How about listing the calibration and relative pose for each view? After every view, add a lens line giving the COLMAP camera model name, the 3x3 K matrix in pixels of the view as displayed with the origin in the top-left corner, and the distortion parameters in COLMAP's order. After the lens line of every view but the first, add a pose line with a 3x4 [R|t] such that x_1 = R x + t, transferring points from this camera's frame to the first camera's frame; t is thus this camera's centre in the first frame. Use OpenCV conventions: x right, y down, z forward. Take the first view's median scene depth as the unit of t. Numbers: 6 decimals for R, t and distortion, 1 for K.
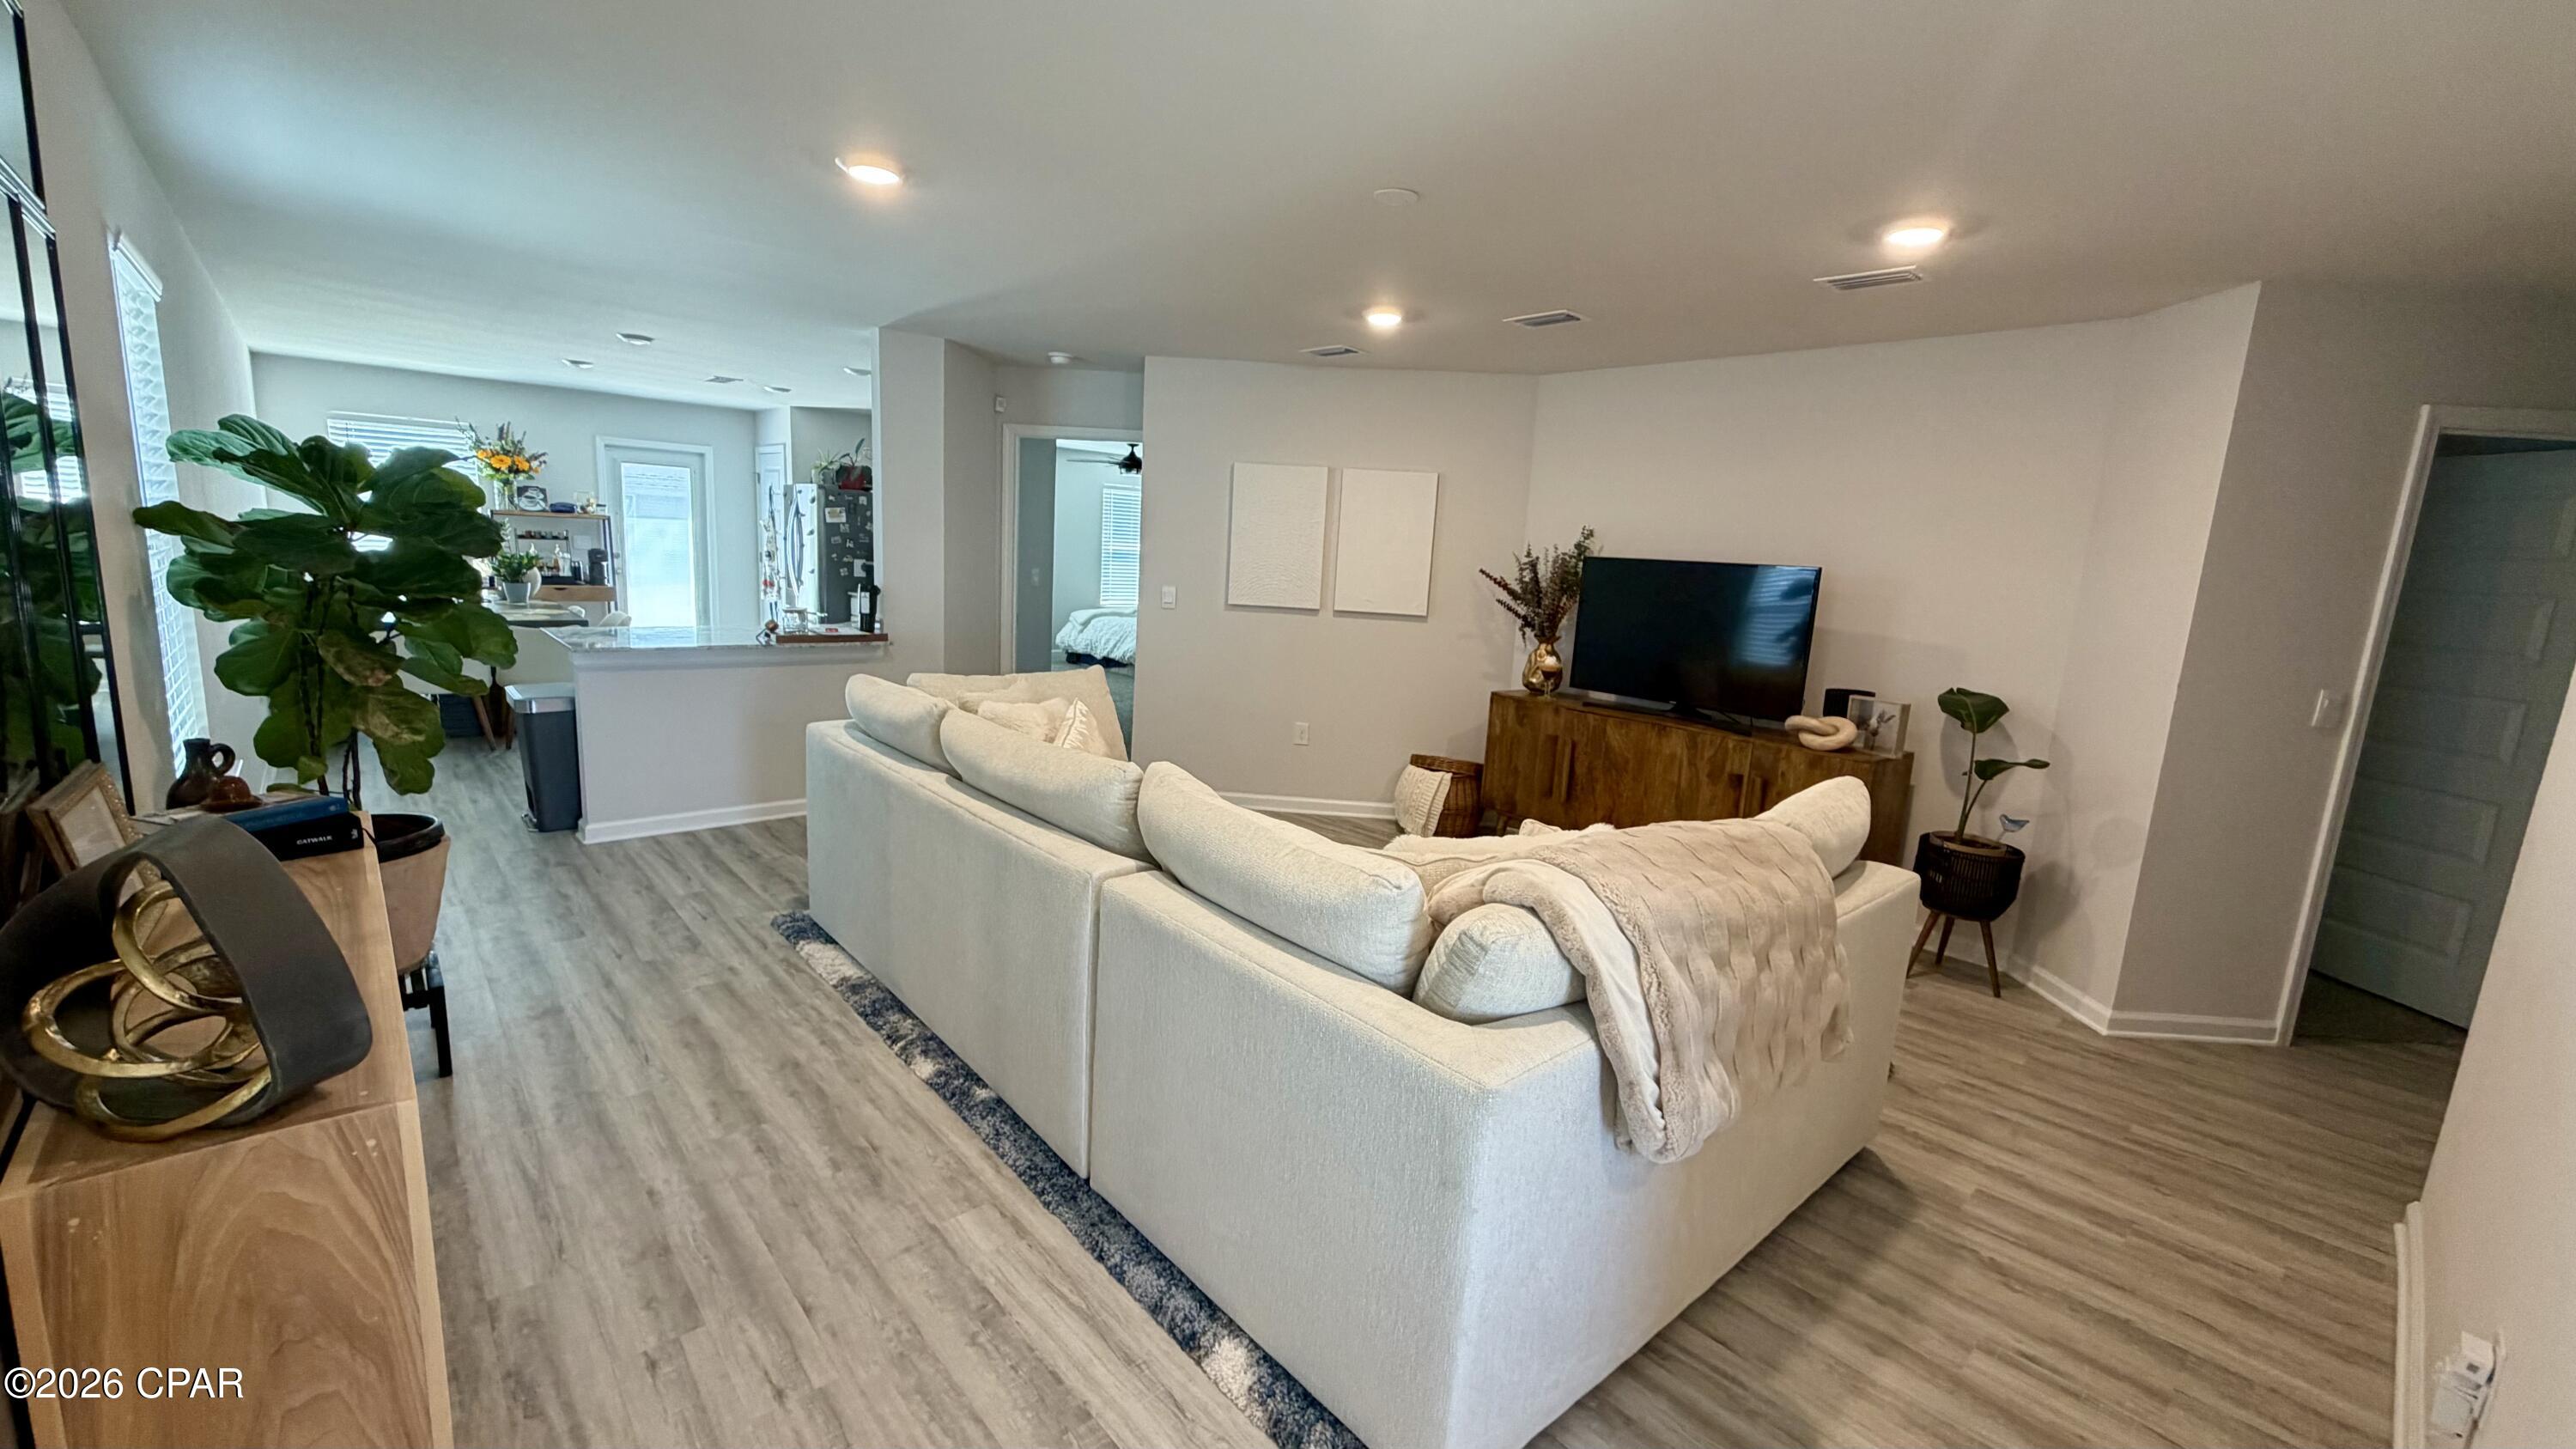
lens RADIAL K [[1030.7, 0, 1281.6], [0, 1030.7, 726.2], [0, 0, 1]] dist [0.001459, -0.000121]
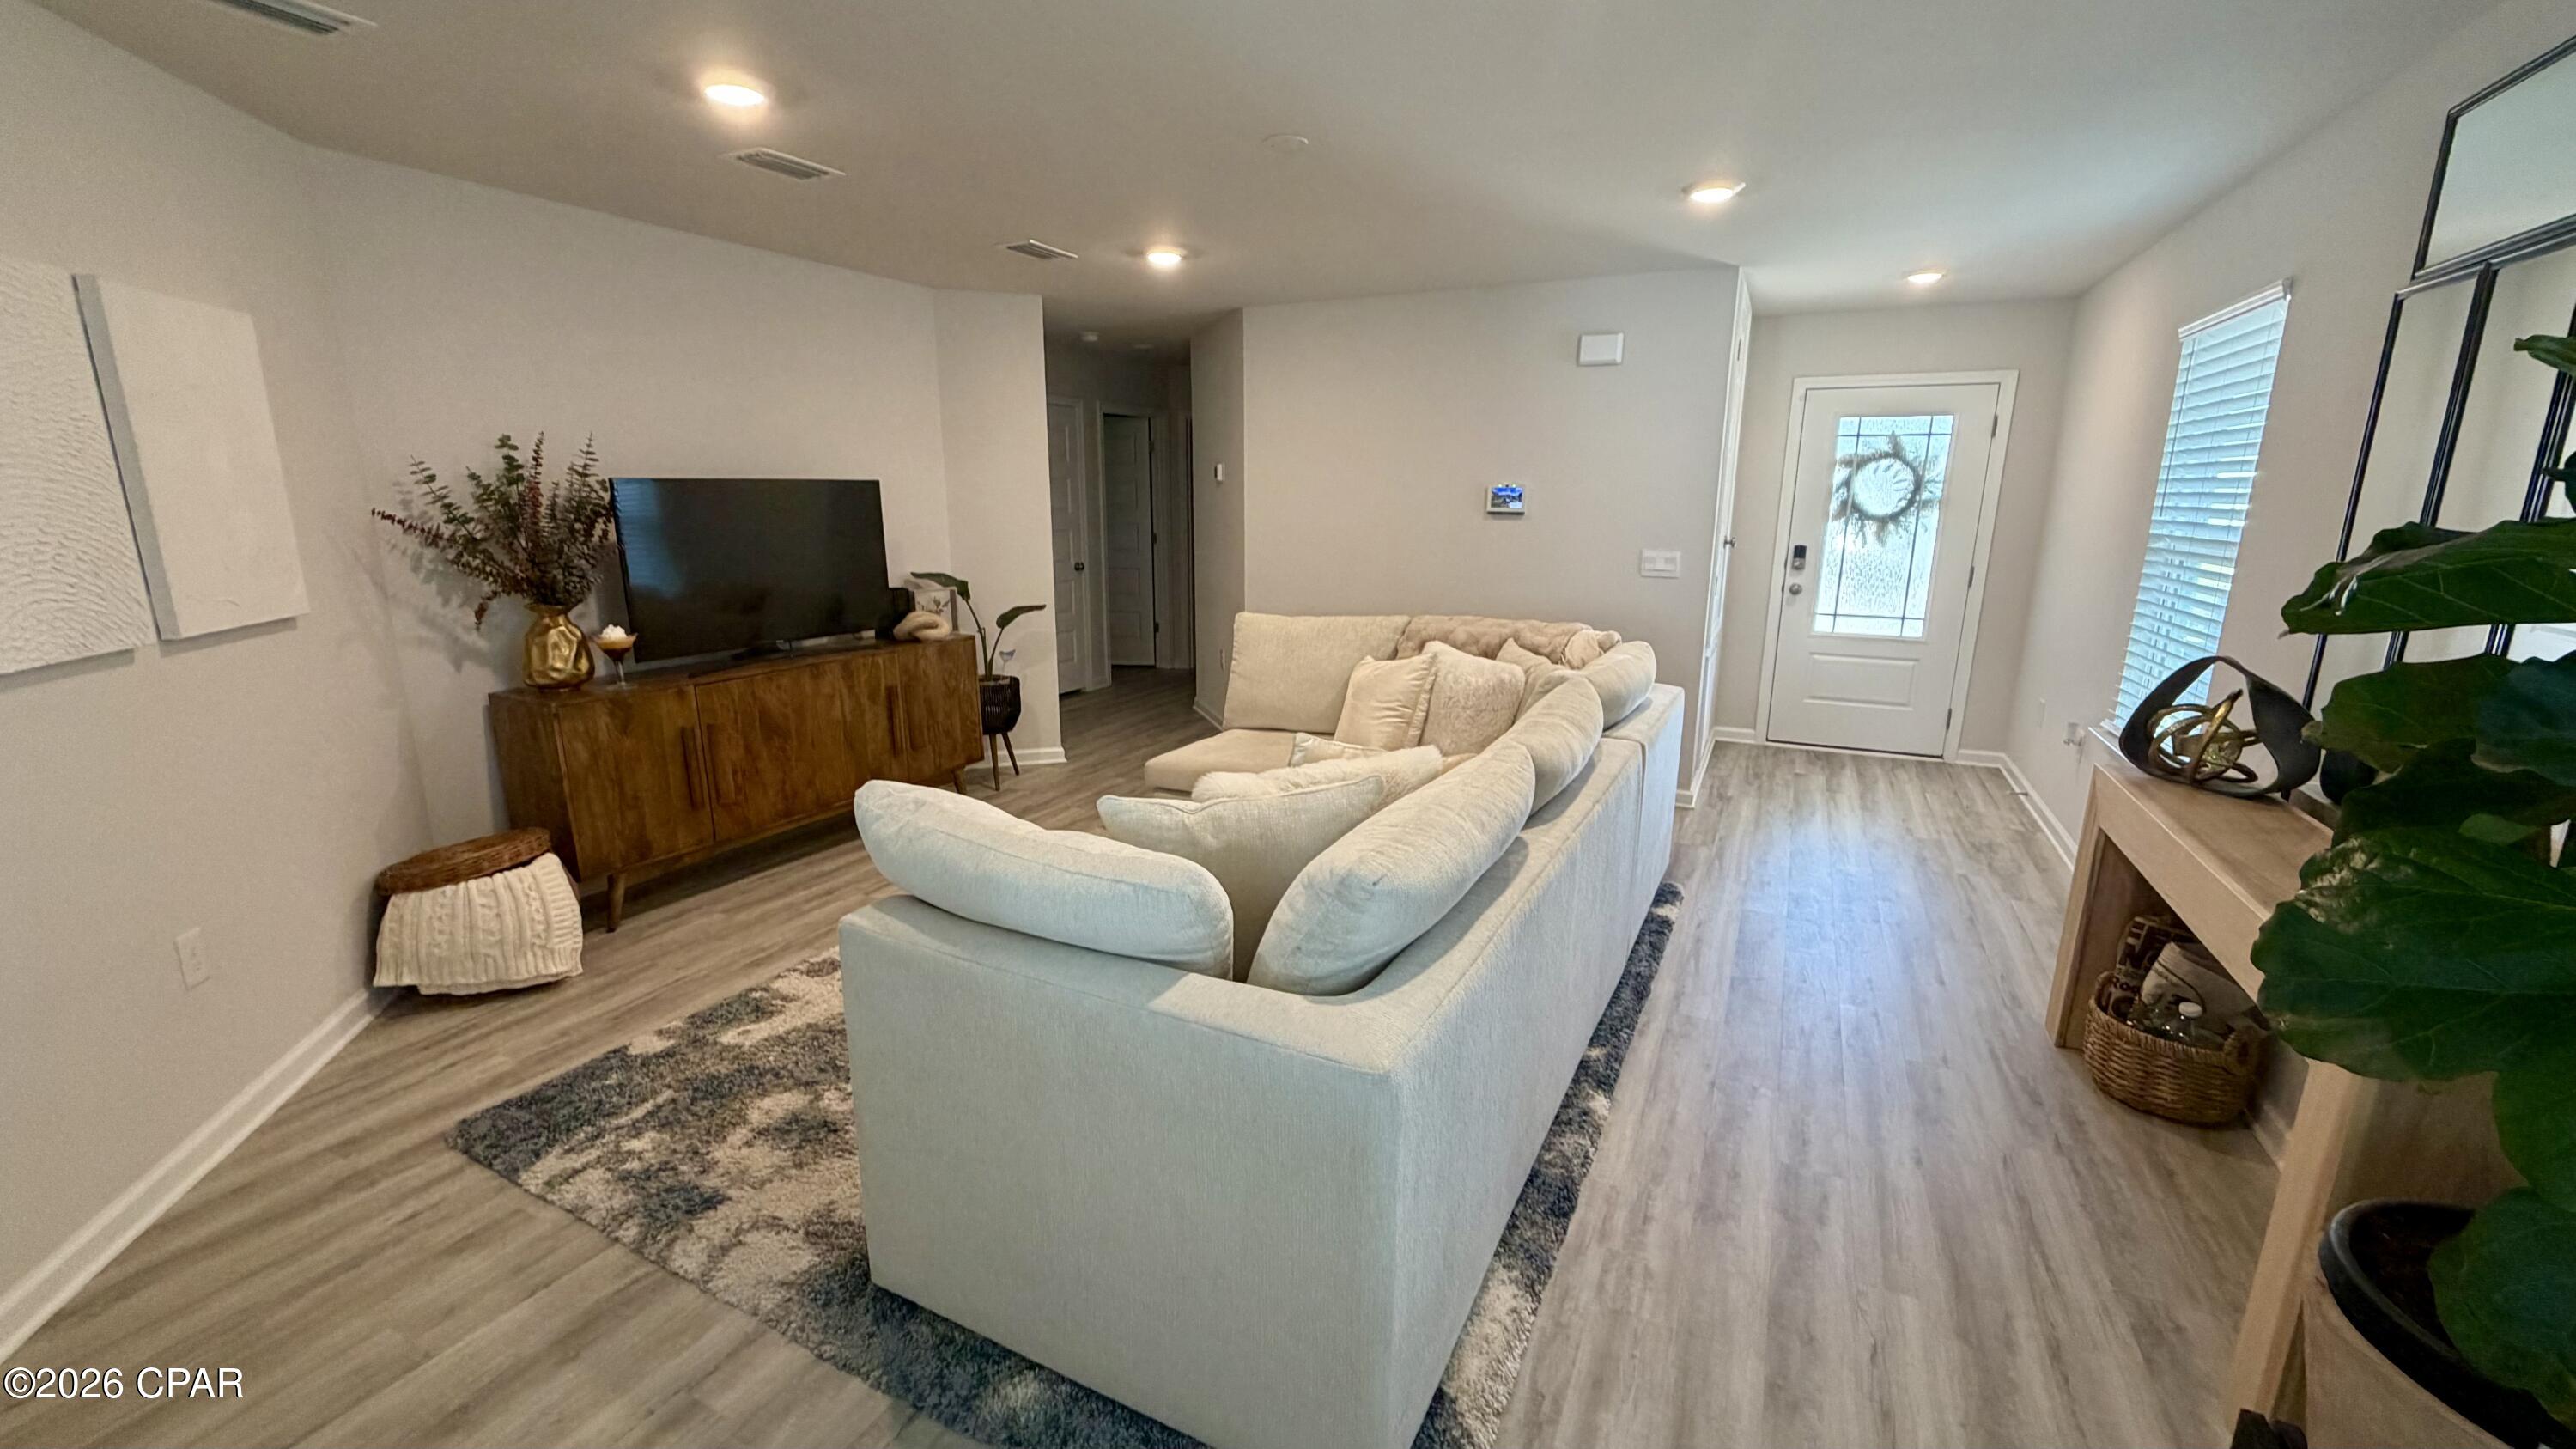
lens RADIAL K [[1030.7, 0, 1284.3], [0, 1030.7, 723.9], [0, 0, 1]] dist [0.001459, -0.000121]
pose [[-0.365509, -0.262814, 0.892934, -0.947369], [0.135684, 0.934021, 0.330447, -0.306978], [-0.920865, 0.241938, -0.305734, 1.433183]]
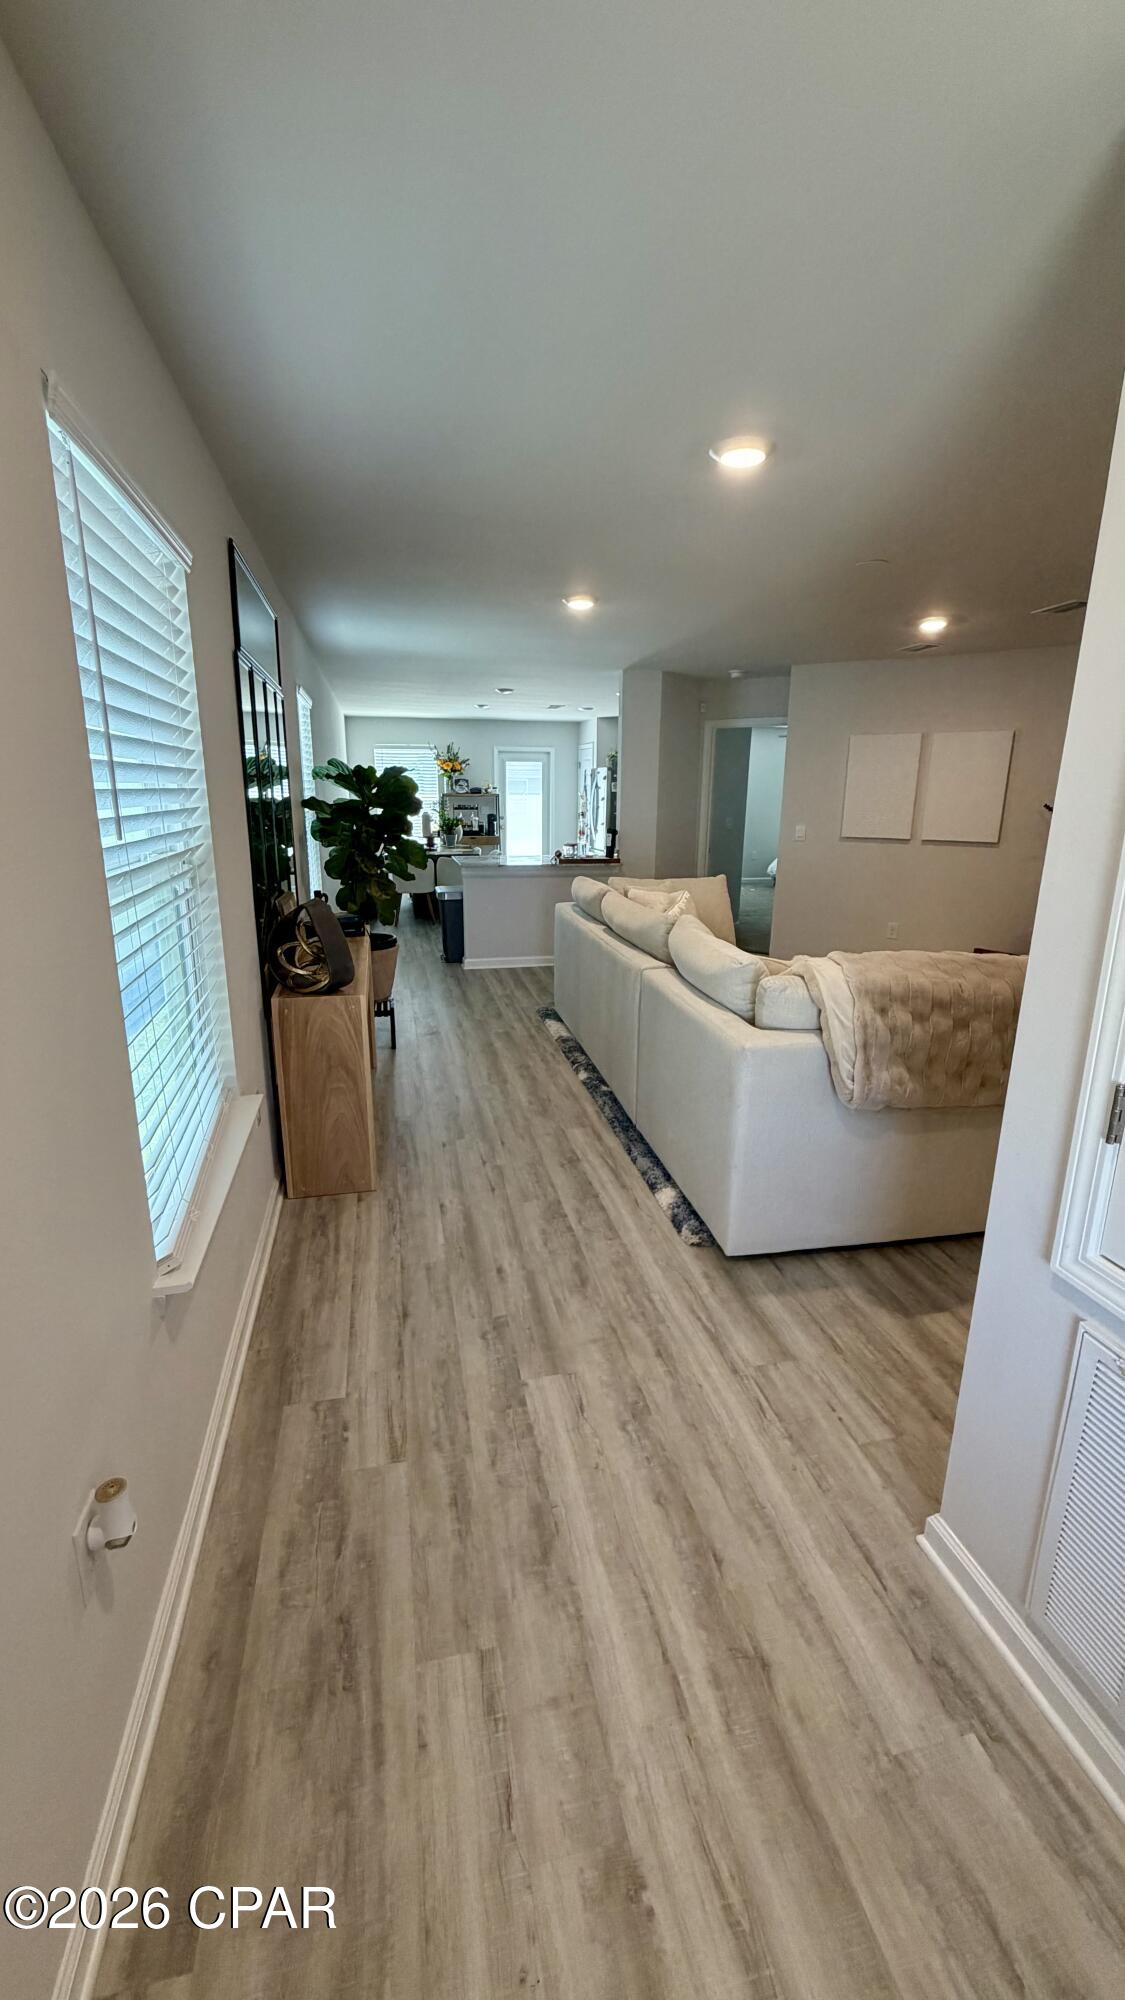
lens RADIAL K [[800.1, 0, 561.6], [0, 800.1, 1002.4], [0, 0, 1]] dist [0.001459, -0.000121]
pose [[0.866056, 0.082409, -0.493108, 0.347712], [-0.047461, 0.995419, 0.083000, 0.070425], [0.497688, -0.048479, 0.866000, -0.315113]]
